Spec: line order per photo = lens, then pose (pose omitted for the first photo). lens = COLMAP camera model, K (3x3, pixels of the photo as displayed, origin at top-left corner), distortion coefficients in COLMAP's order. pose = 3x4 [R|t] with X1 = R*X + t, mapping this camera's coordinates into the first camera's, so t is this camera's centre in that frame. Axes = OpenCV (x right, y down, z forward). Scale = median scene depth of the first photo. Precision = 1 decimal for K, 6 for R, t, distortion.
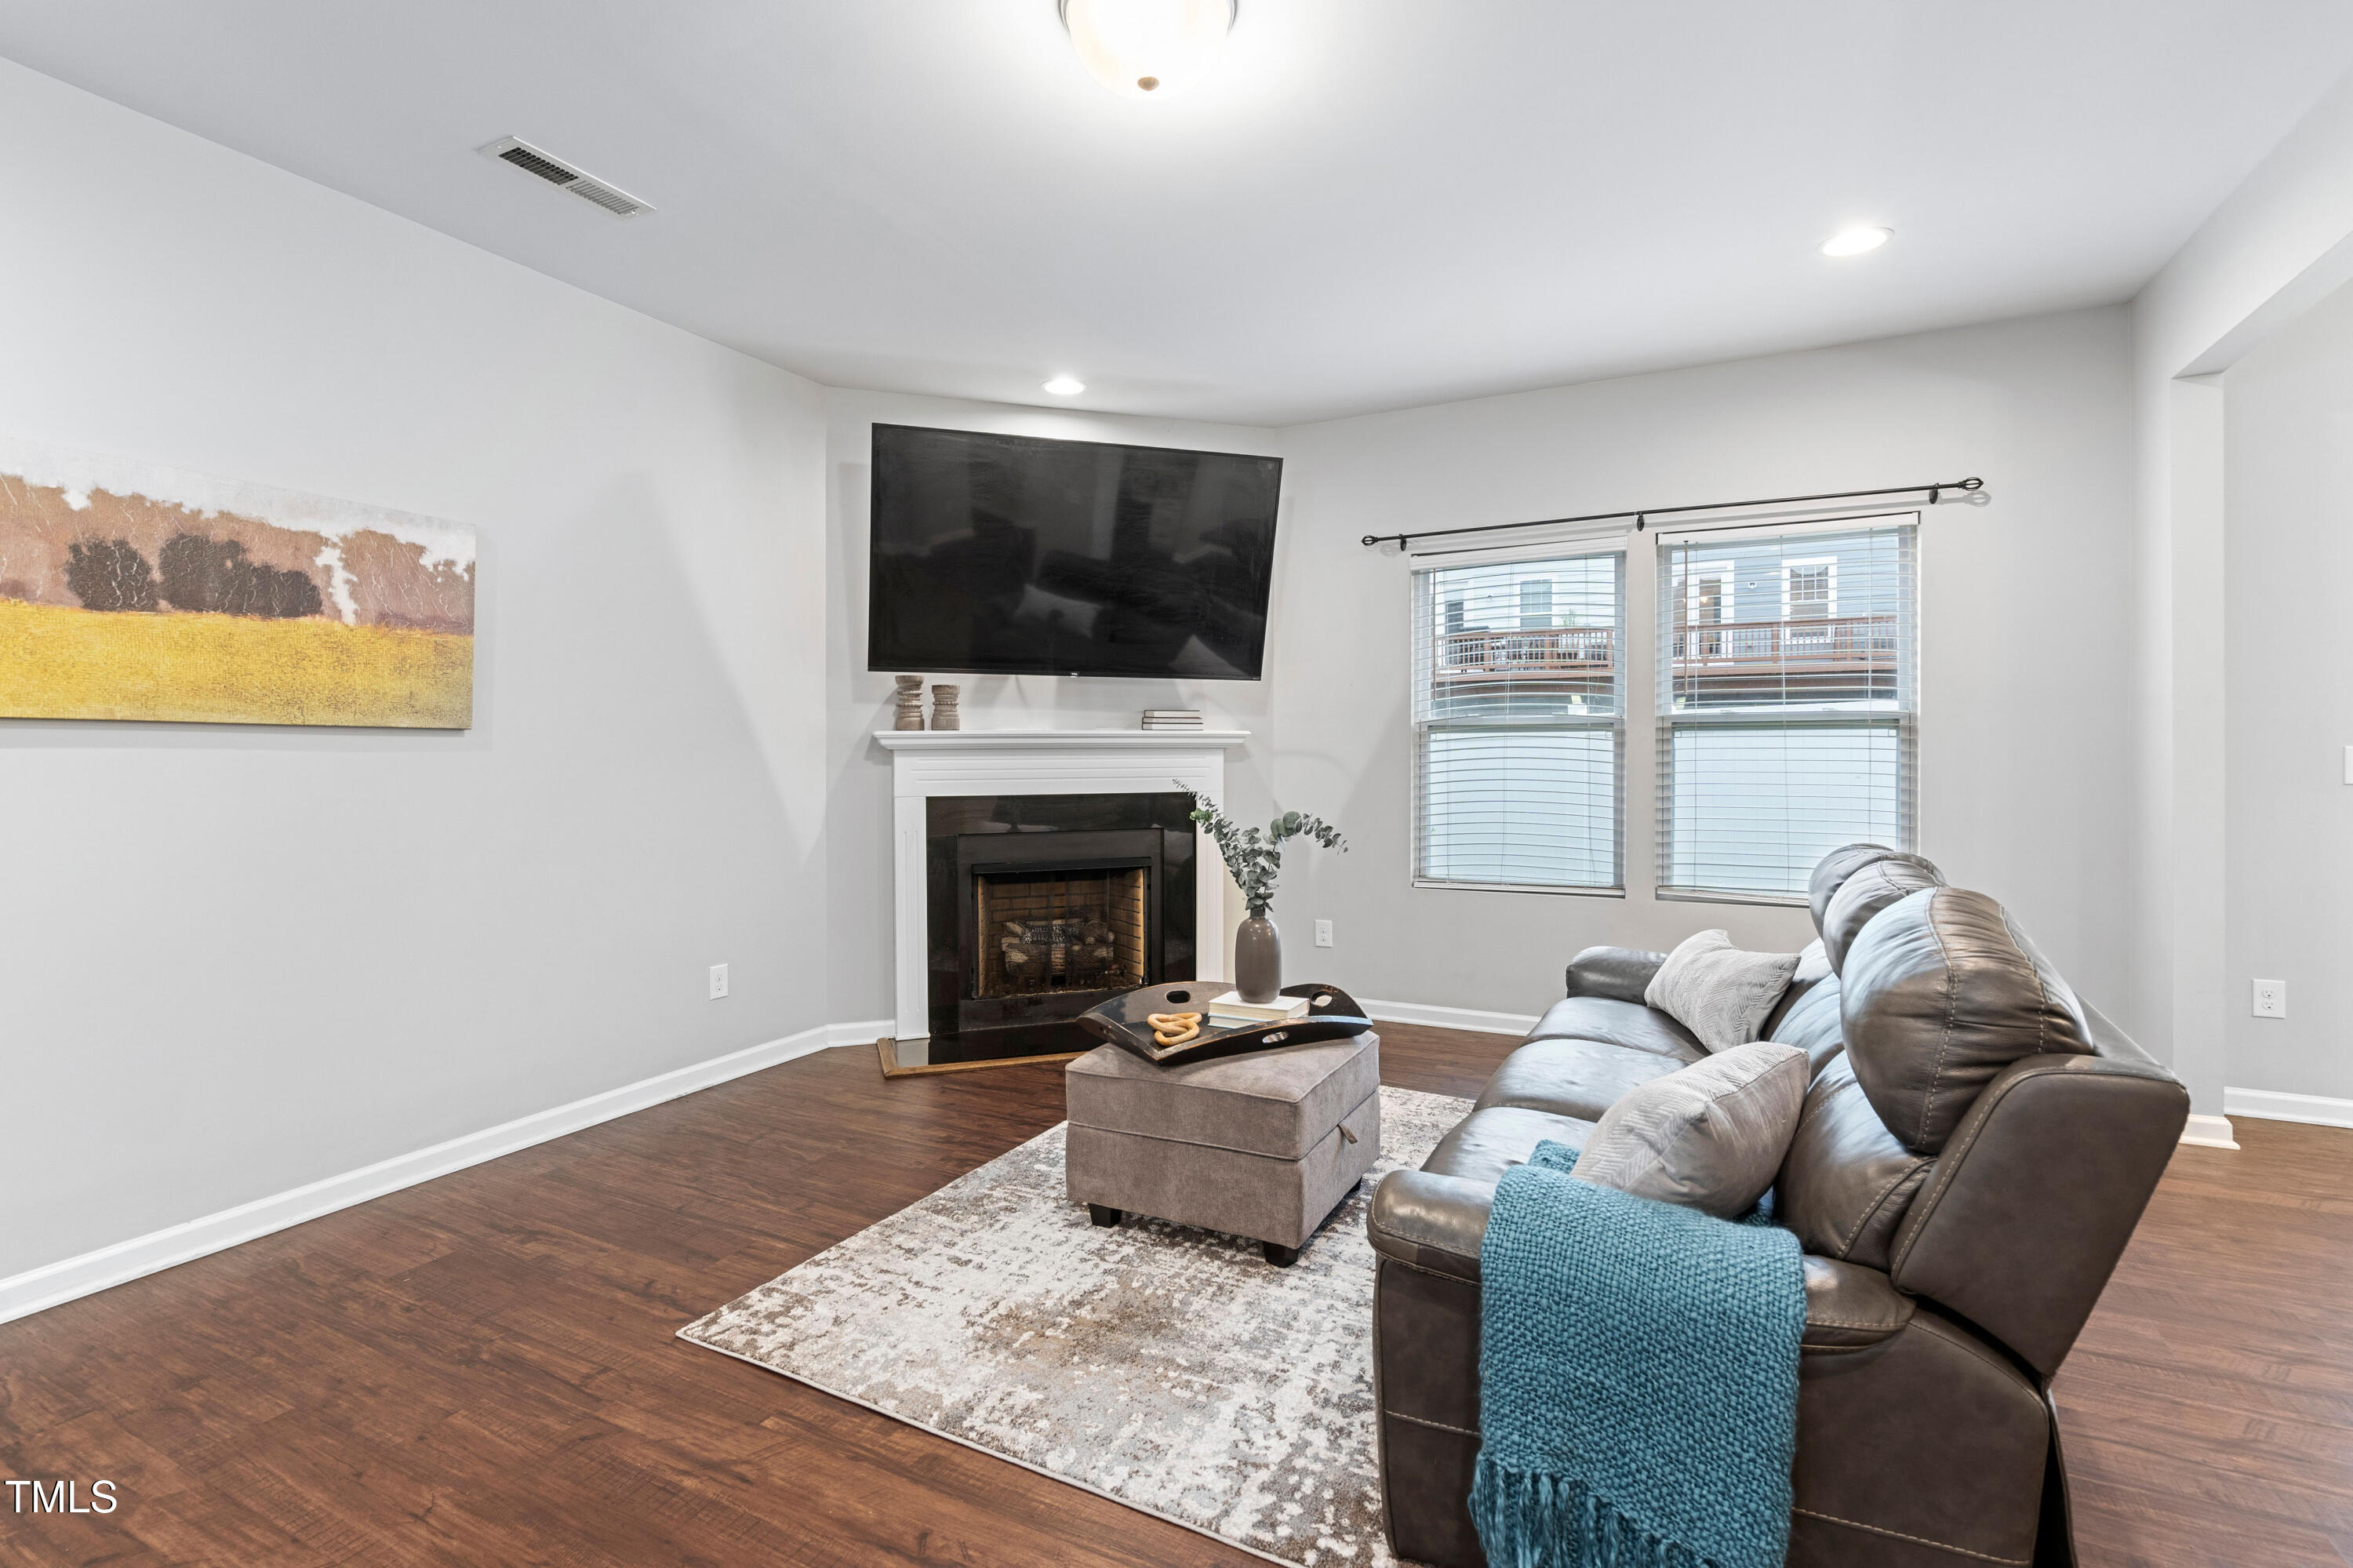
lens RADIAL K [[1078.7, 0, 1179.2], [0, 1078.7, 736.3], [0, 0, 1]] dist [-0.004329, 0.003446]
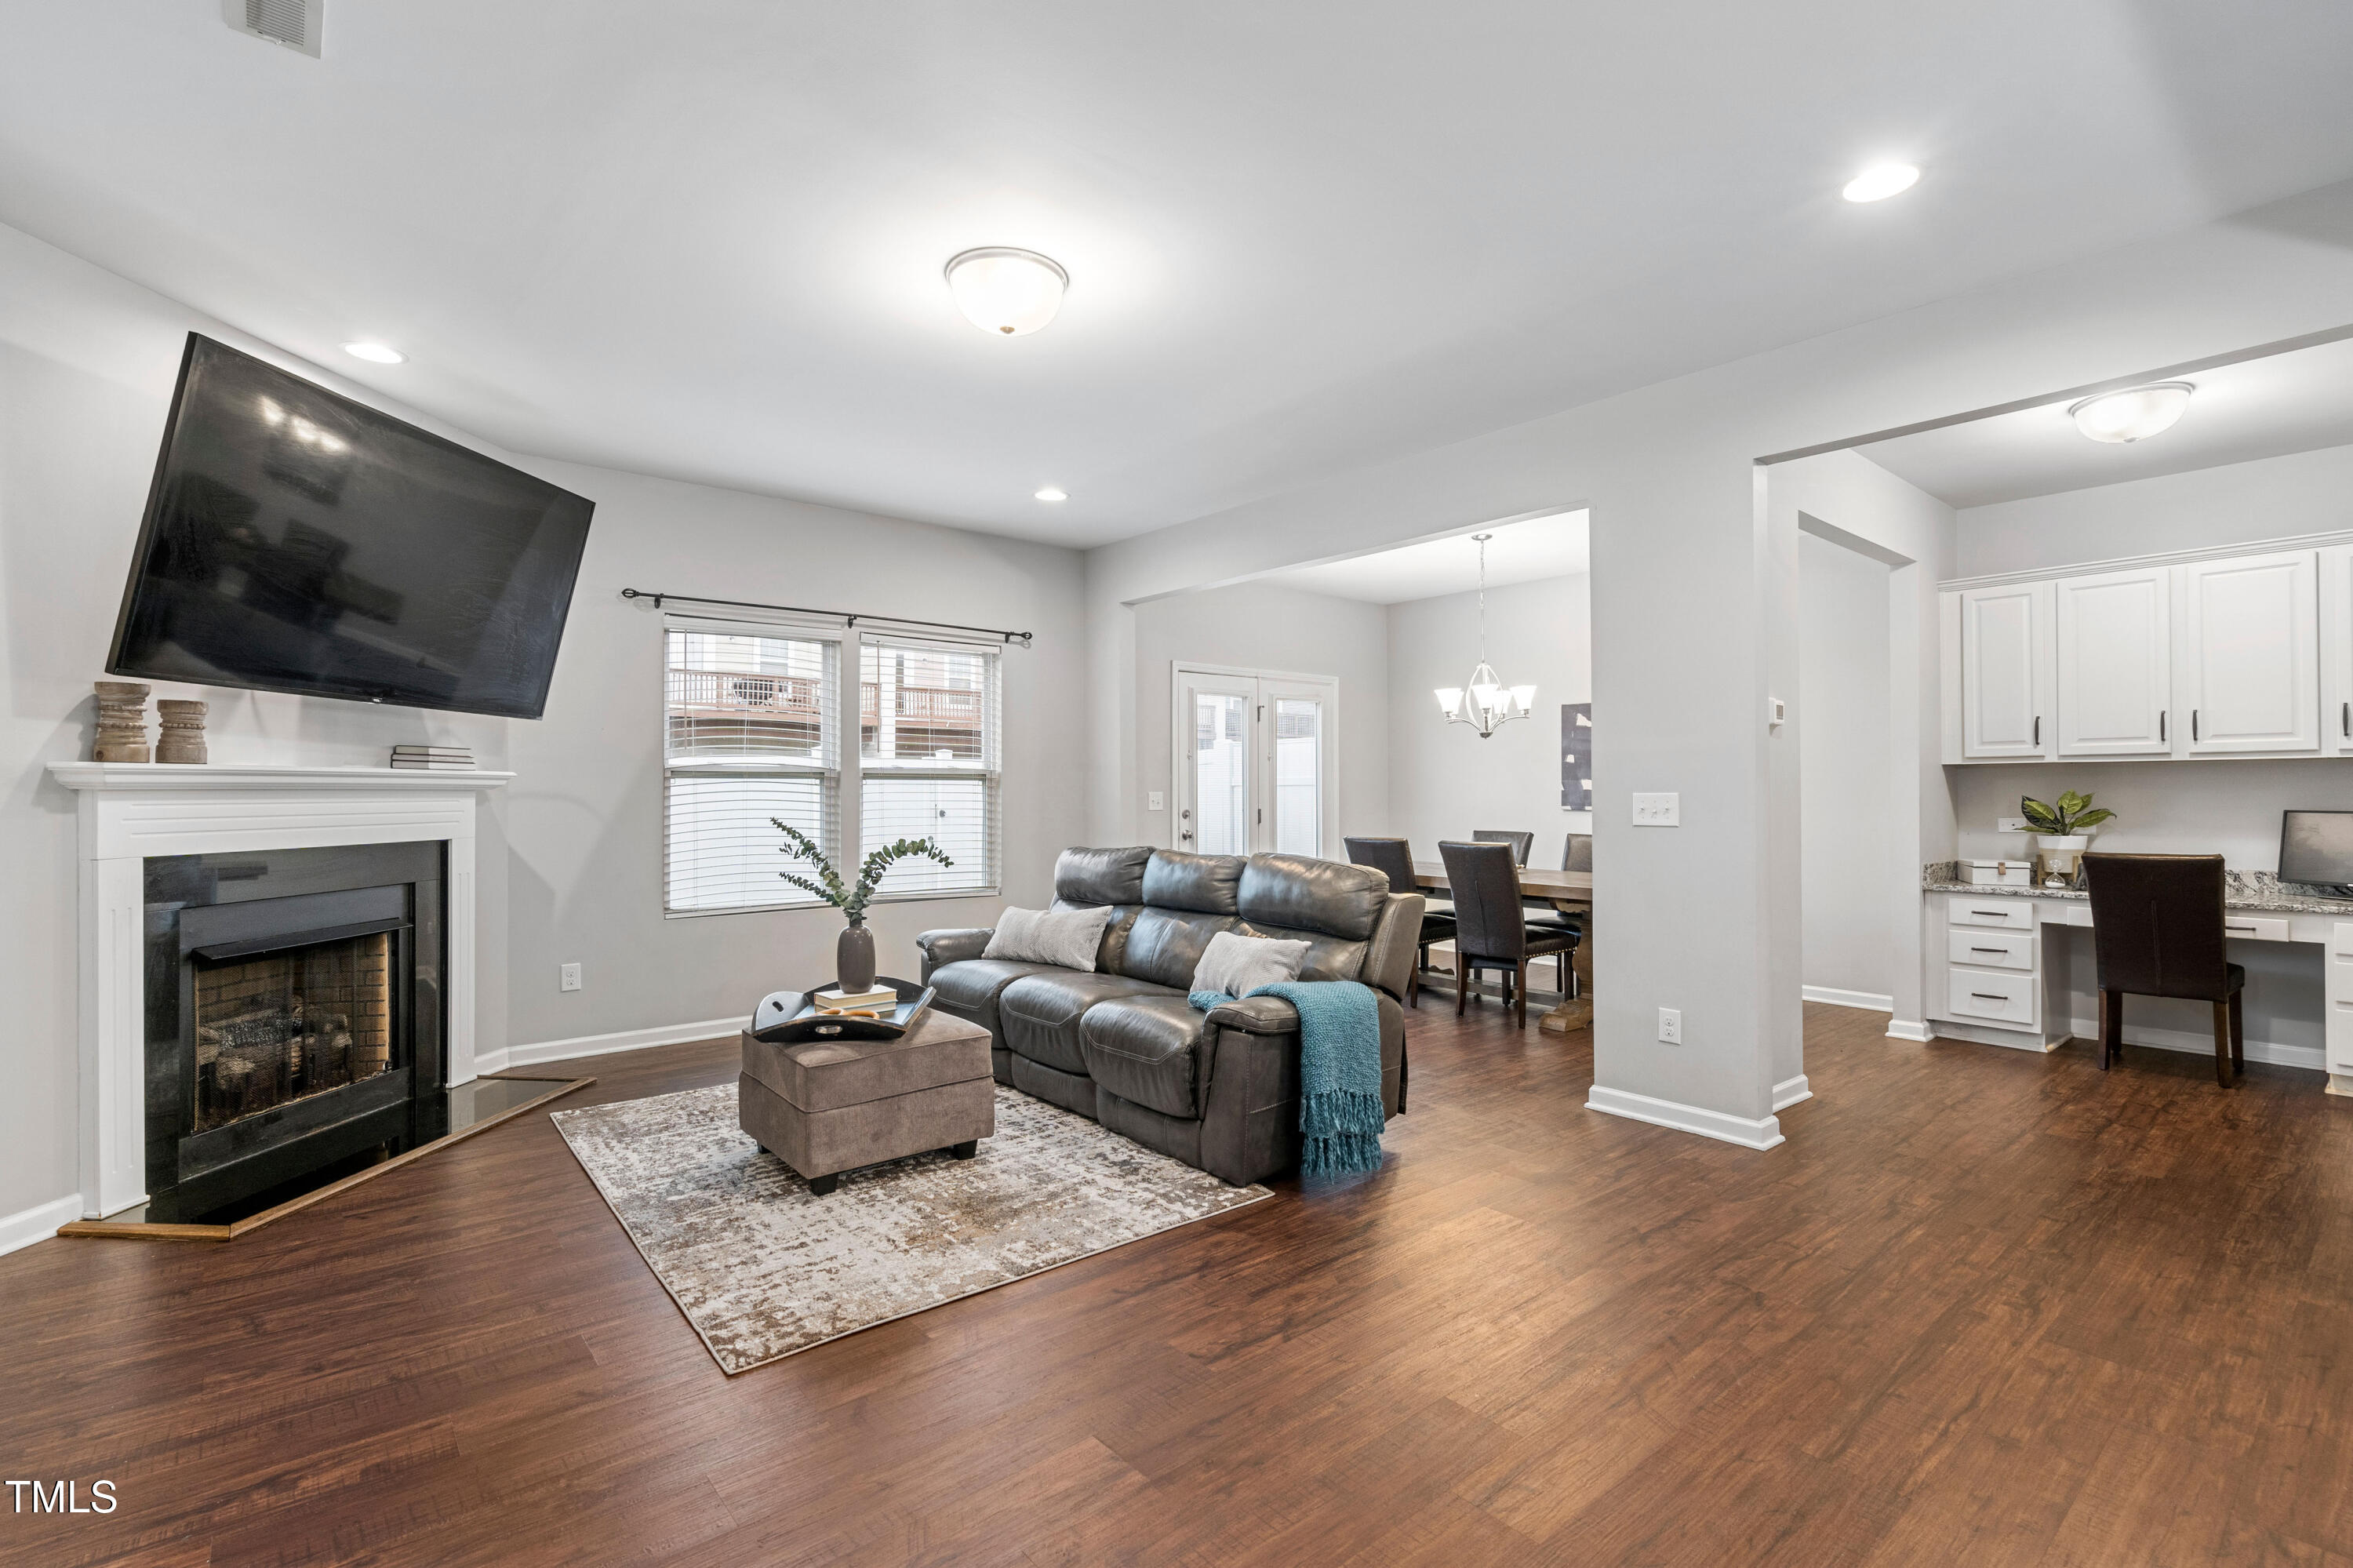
lens RADIAL K [[1078.7, 0, 1162.1], [0, 1078.7, 773.2], [0, 0, 1]] dist [-0.004329, 0.003446]
pose [[0.397172, 0.019849, 0.917530, -0.706384], [-0.013427, 0.999785, -0.015816, 0.003963], [-0.917646, -0.006038, 0.397353, 0.133816]]
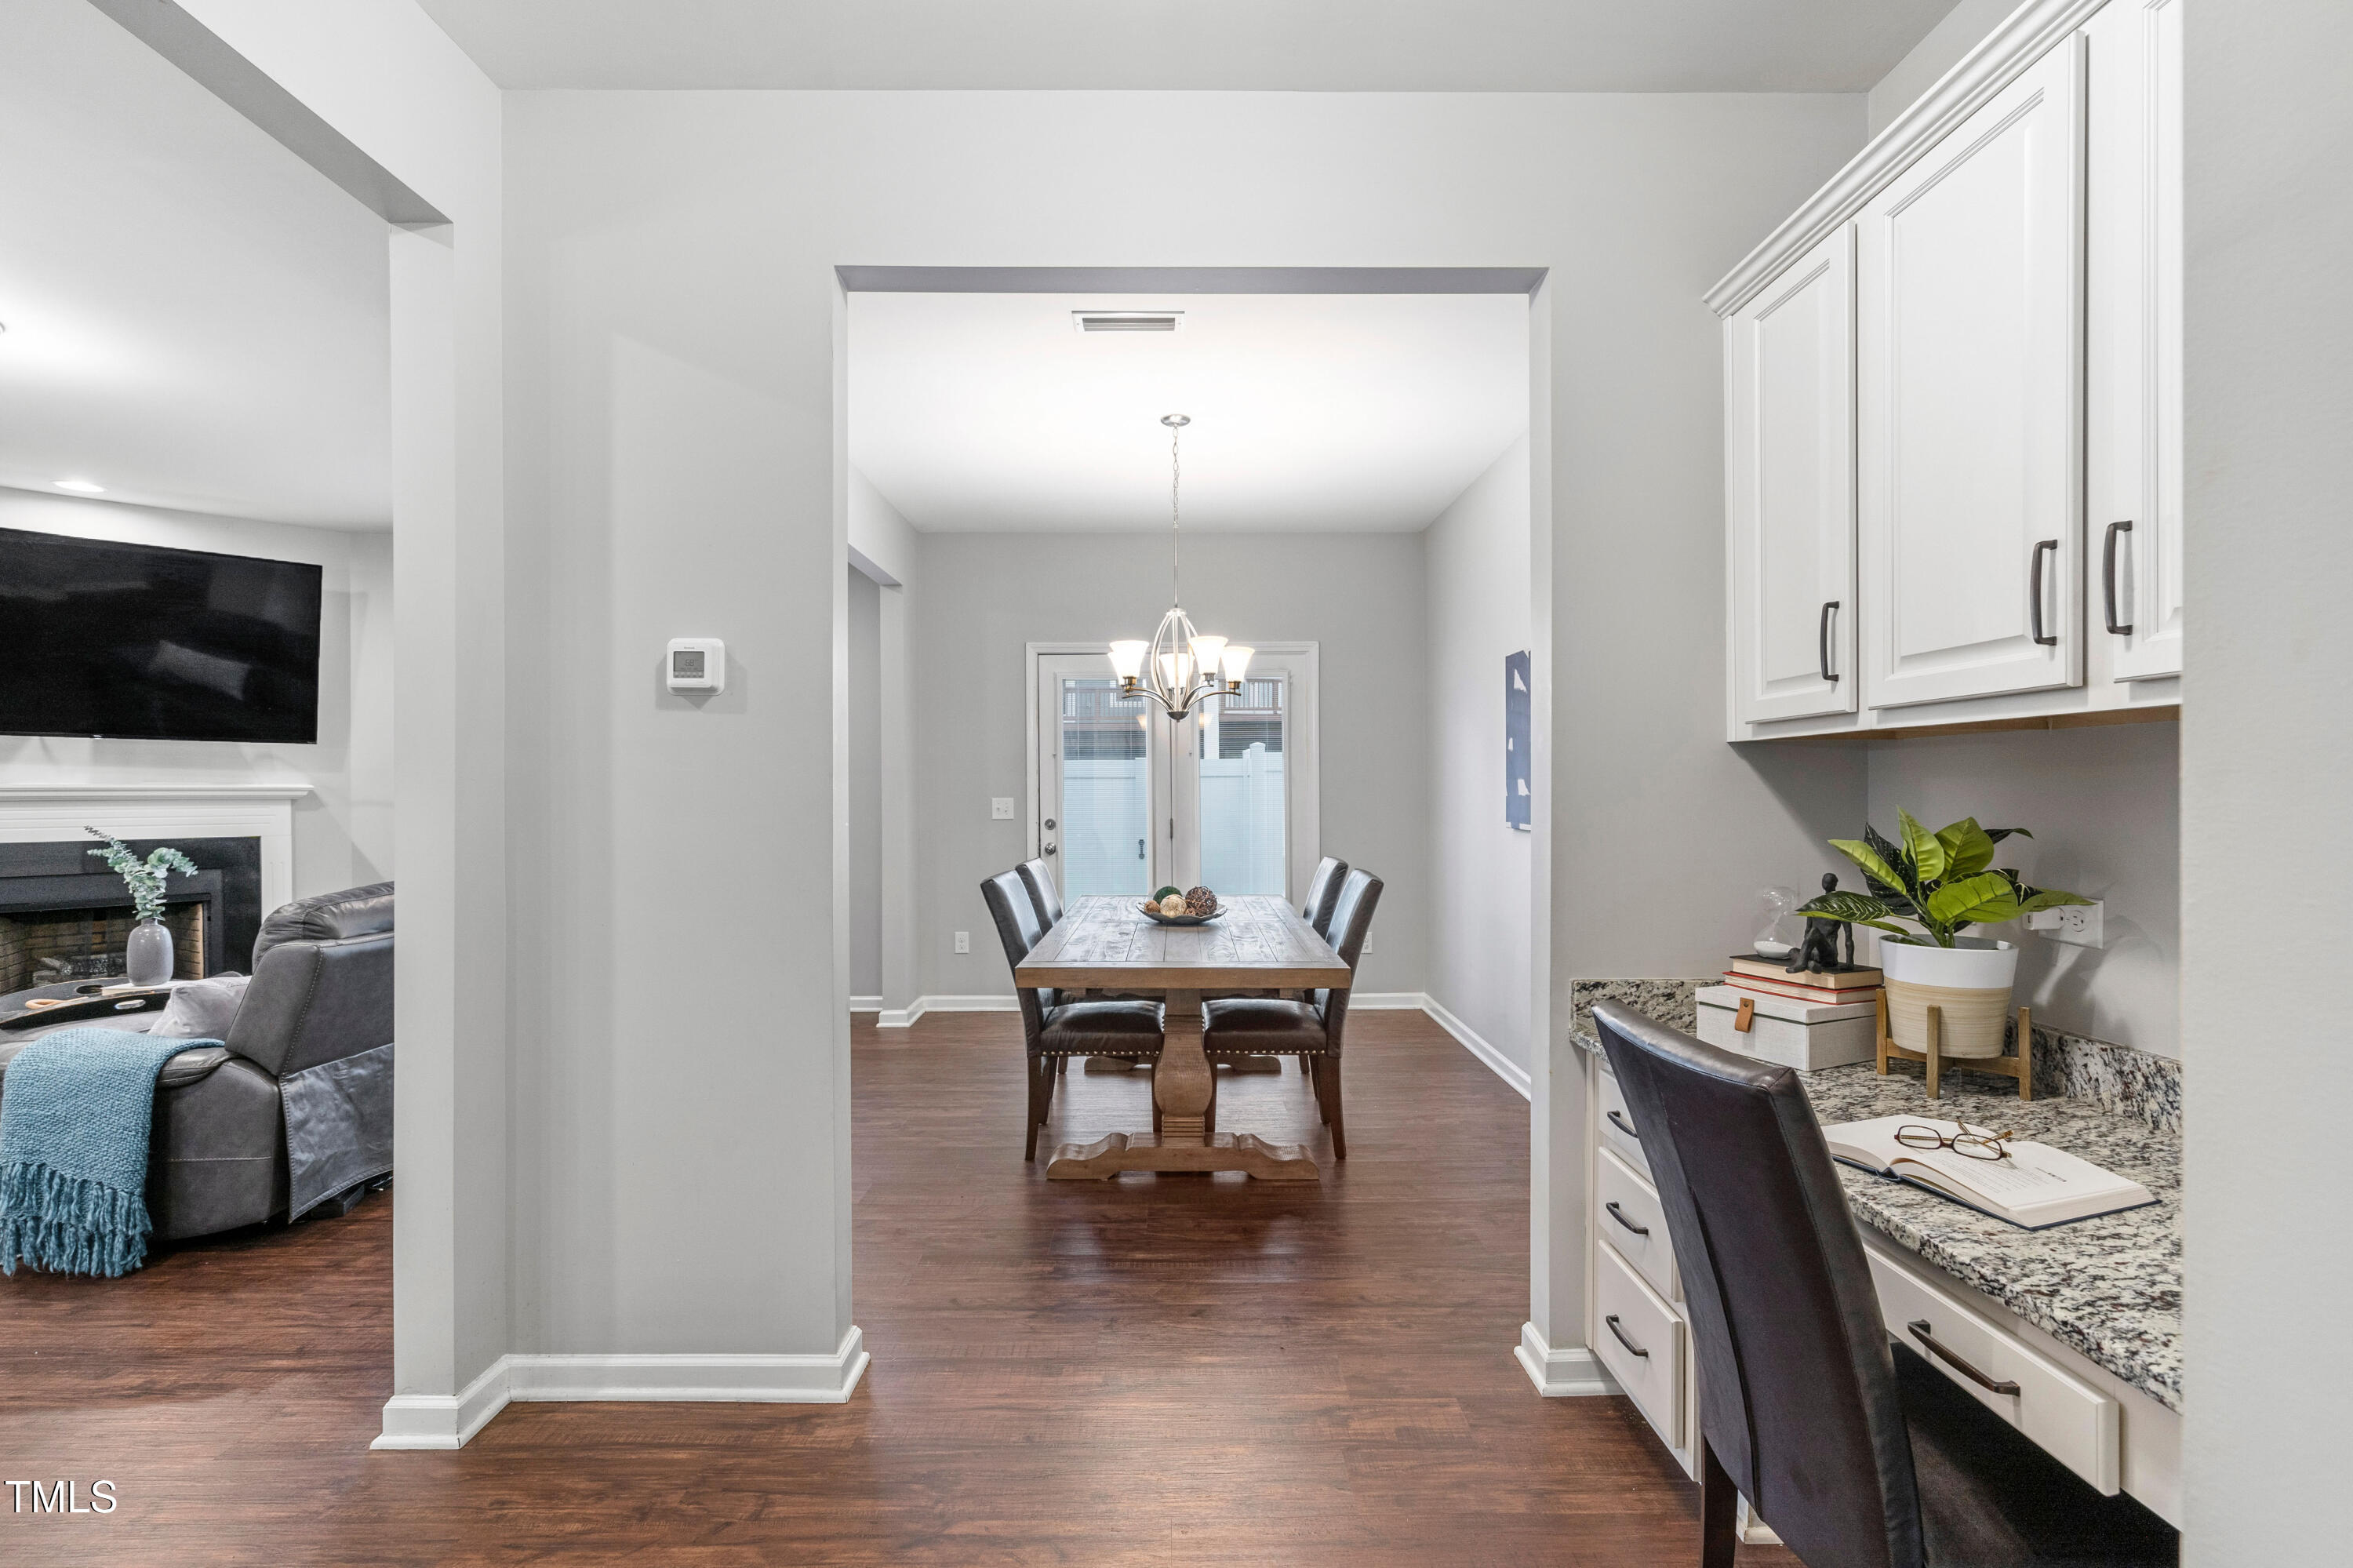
lens RADIAL K [[1078.7, 0, 1183.9], [0, 1078.7, 781.5], [0, 0, 1]] dist [-0.004329, 0.003446]
pose [[0.891607, 0.002891, 0.452801, 0.473408], [-0.005337, 0.999977, 0.004125, -0.023444], [-0.452779, -0.006095, 0.891602, -0.630597]]
